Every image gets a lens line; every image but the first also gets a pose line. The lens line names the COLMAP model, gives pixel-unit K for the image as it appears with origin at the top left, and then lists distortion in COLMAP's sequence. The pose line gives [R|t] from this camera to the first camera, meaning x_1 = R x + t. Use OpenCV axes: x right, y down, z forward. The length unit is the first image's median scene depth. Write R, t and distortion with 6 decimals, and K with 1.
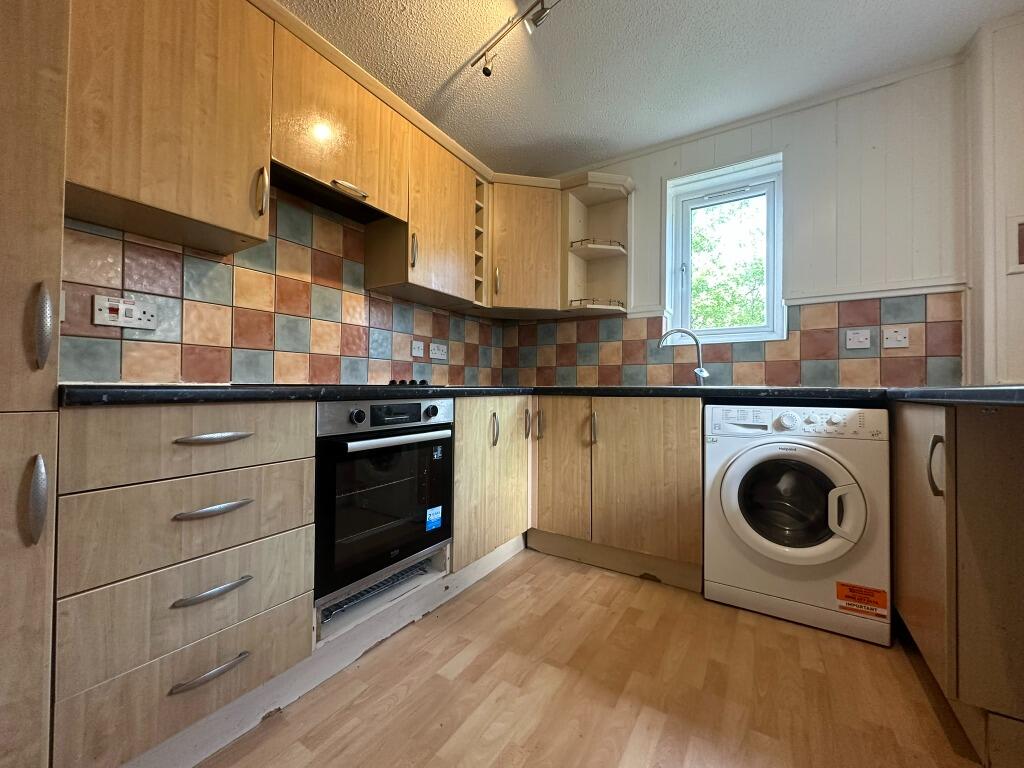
lens RADIAL K [[406.4, 0, 512.5], [0, 406.4, 382.0], [0, 0, 1]] dist [0.001495, -0.001135]
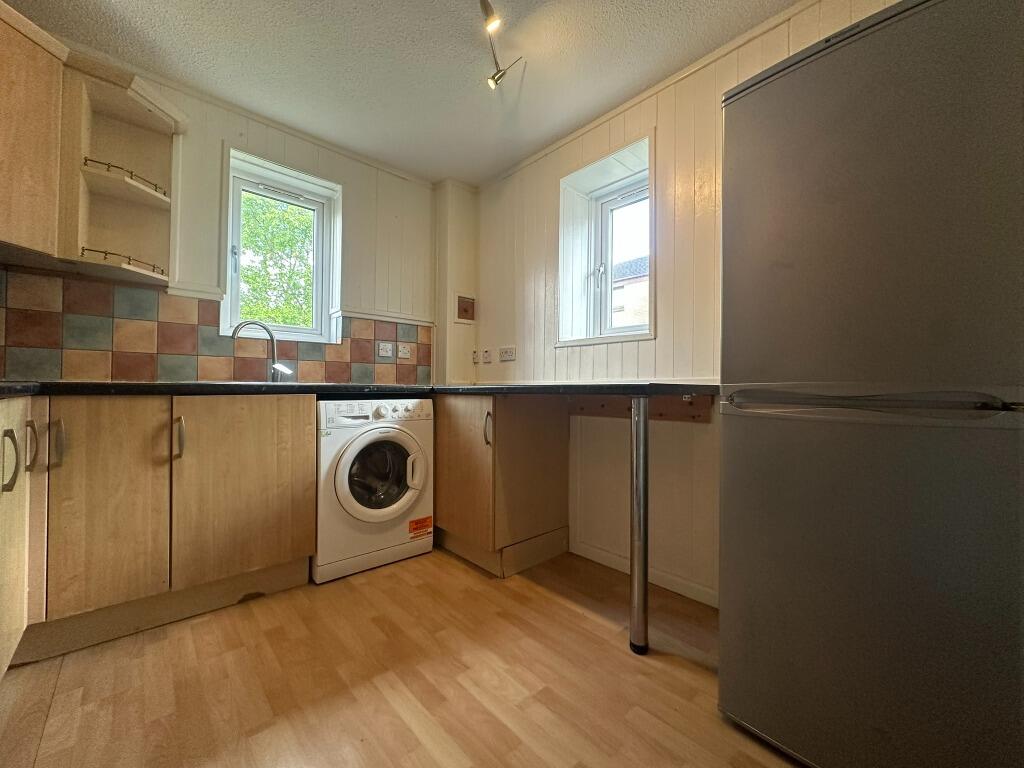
lens RADIAL K [[406.4, 0, 510.4], [0, 406.4, 381.2], [0, 0, 1]] dist [0.001495, -0.001135]
pose [[0.269253, 0.010371, 0.963014, -0.374515], [-0.019874, 0.999789, -0.005210, 0.000333], [-0.962865, -0.017737, 0.269402, 0.220066]]
